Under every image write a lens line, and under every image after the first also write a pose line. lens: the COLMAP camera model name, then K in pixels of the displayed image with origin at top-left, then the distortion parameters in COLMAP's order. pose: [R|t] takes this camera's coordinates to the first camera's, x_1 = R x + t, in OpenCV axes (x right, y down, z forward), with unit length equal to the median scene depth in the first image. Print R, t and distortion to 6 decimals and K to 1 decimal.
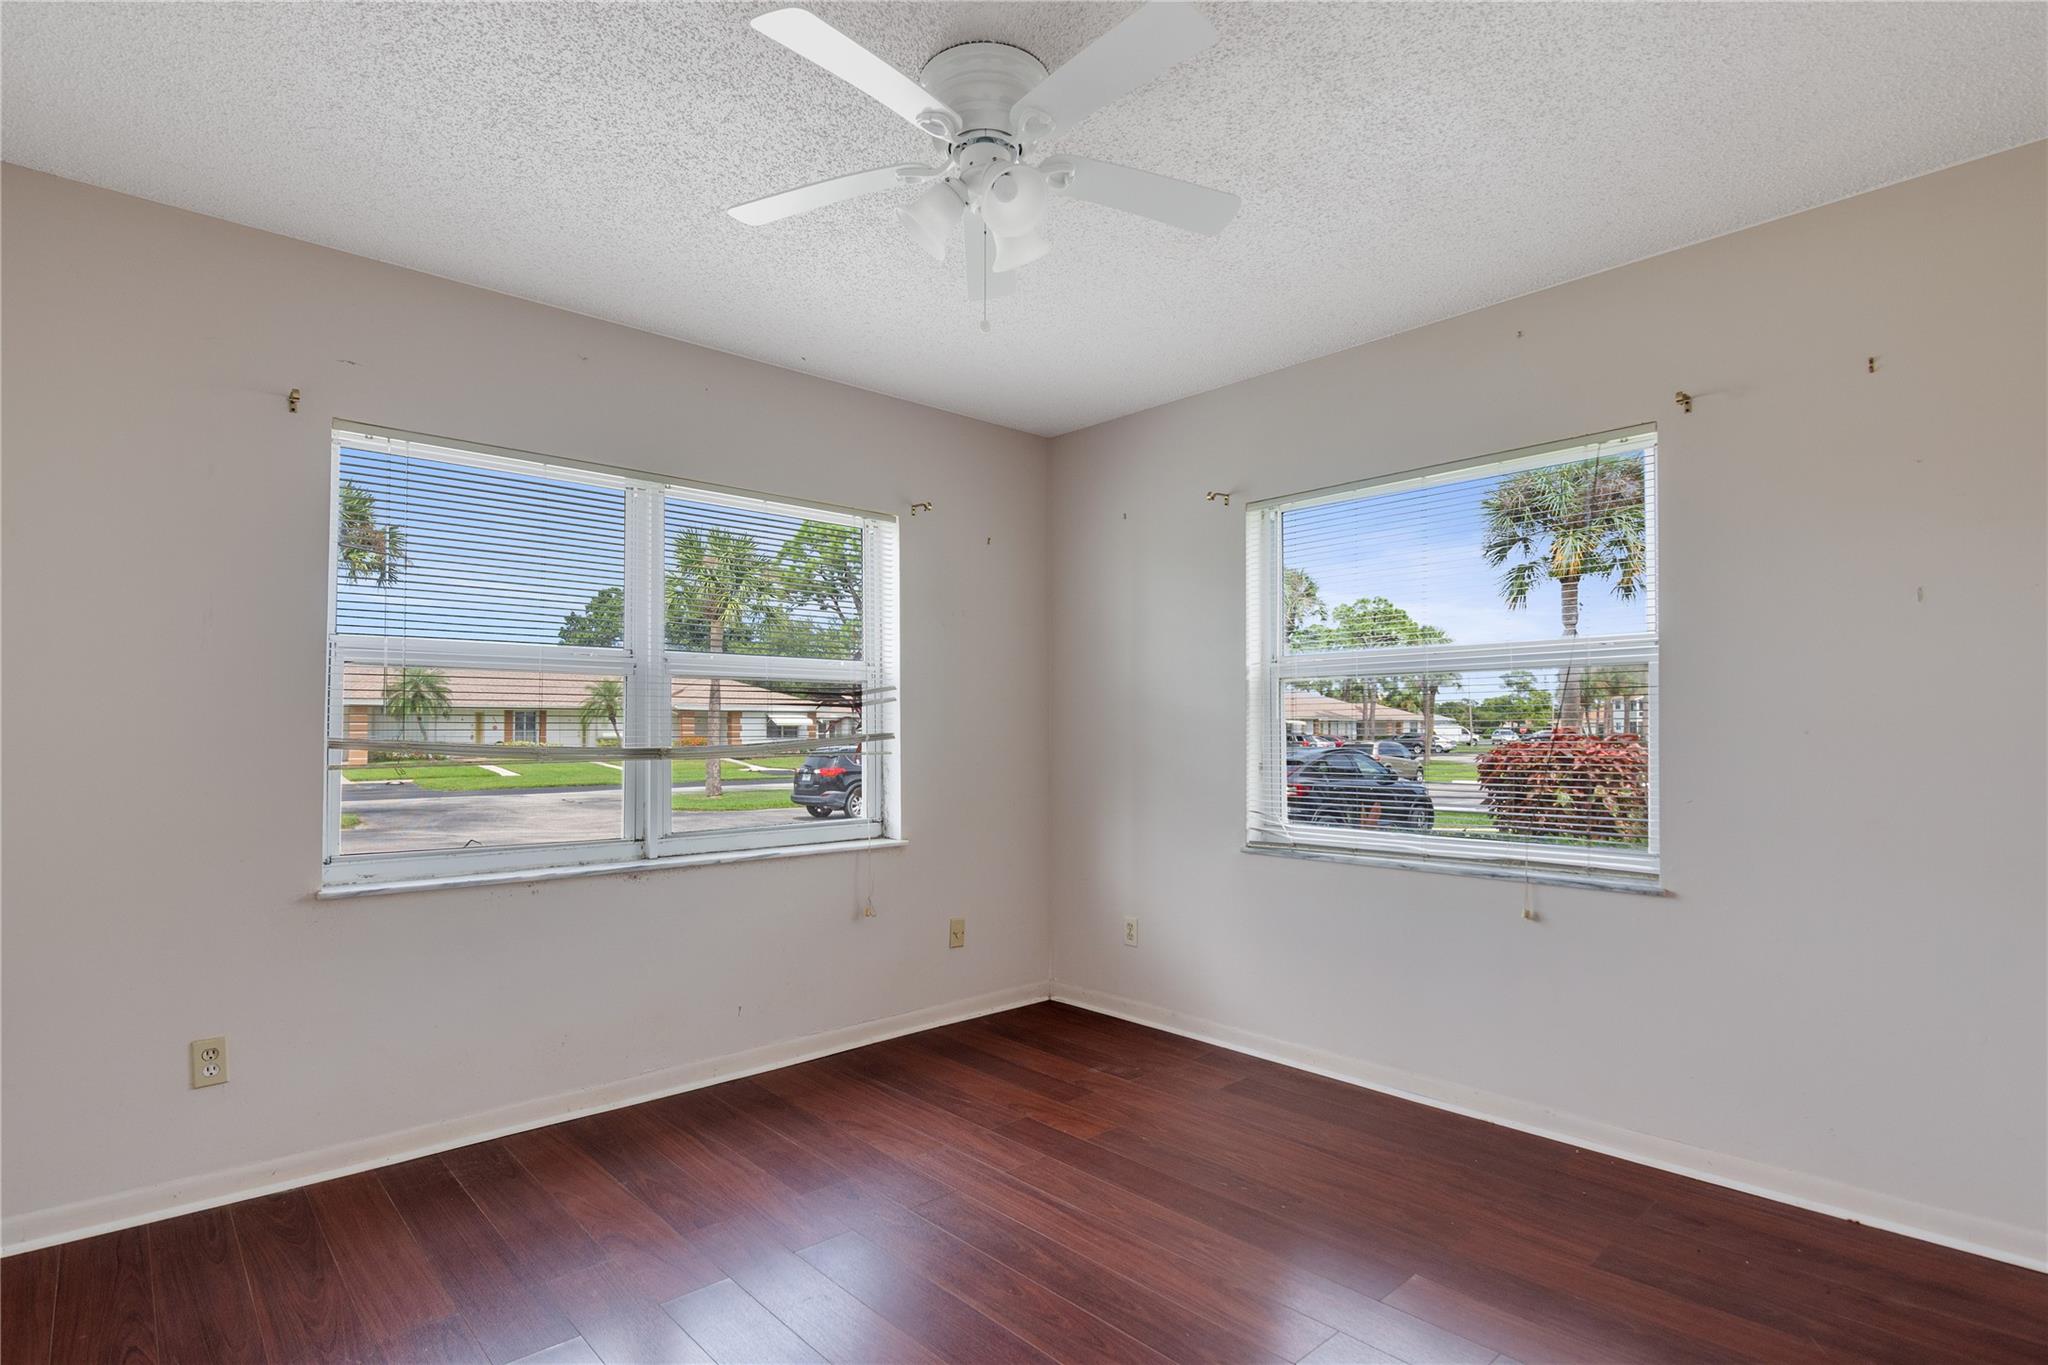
lens RADIAL K [[1012.4, 0, 1024.9], [0, 1012.4, 702.1], [0, 0, 1]] dist [-0.009162, -0.001913]
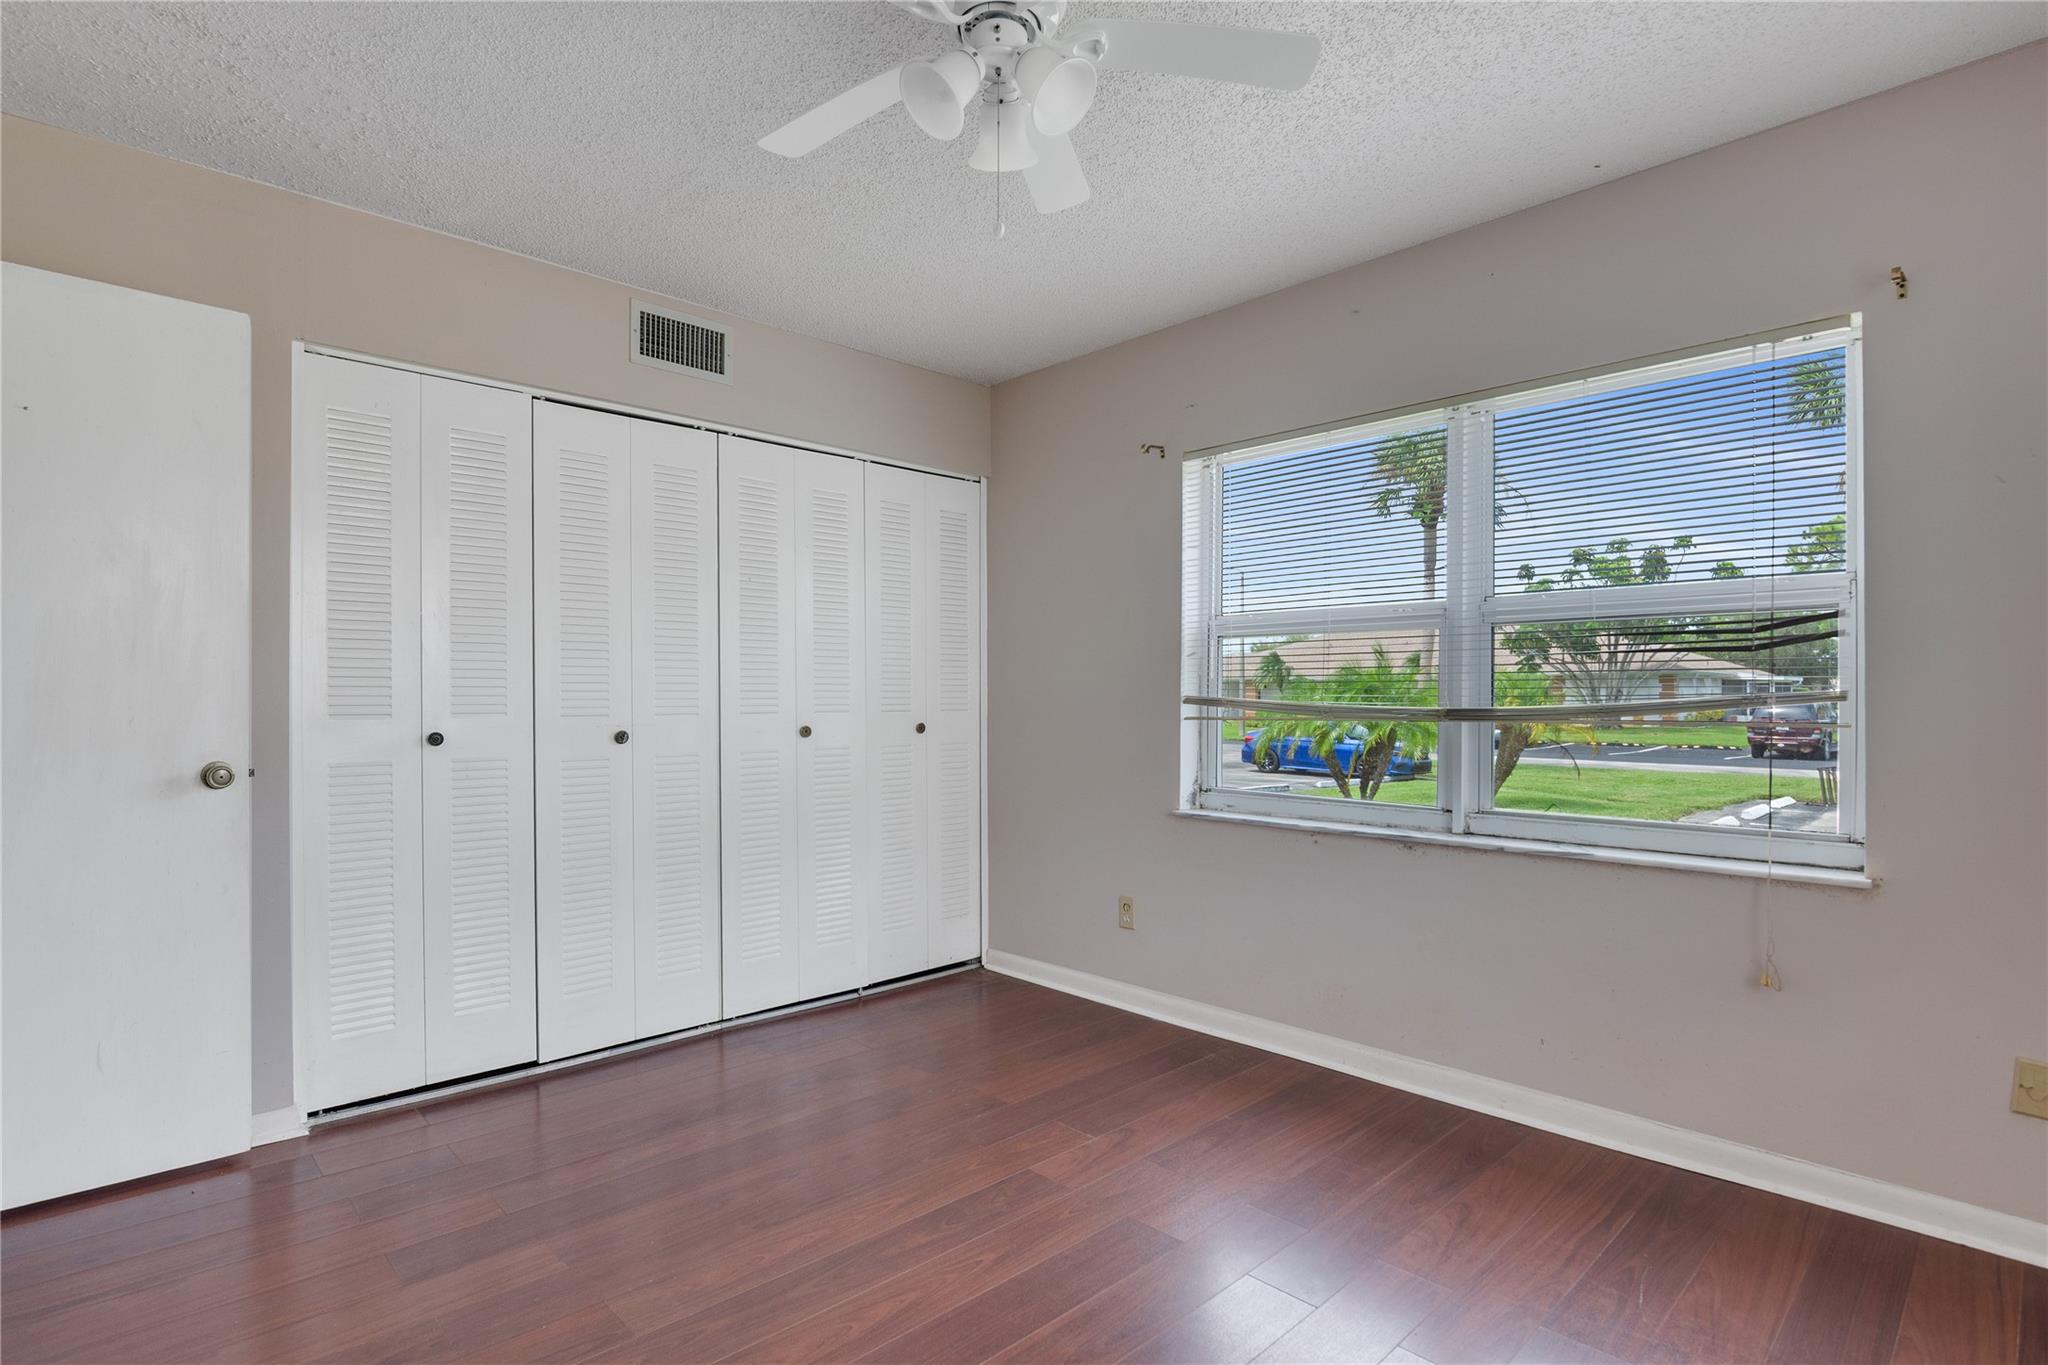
lens RADIAL K [[1076.8, 0, 1014.6], [0, 1076.8, 694.7], [0, 0, 1]] dist [-0.011630, -0.000295]
pose [[-0.008440, 0.008542, -0.999928, 0.639561], [0.037145, 0.999276, 0.008222, 0.013479], [0.999274, -0.037073, -0.008752, 0.704097]]
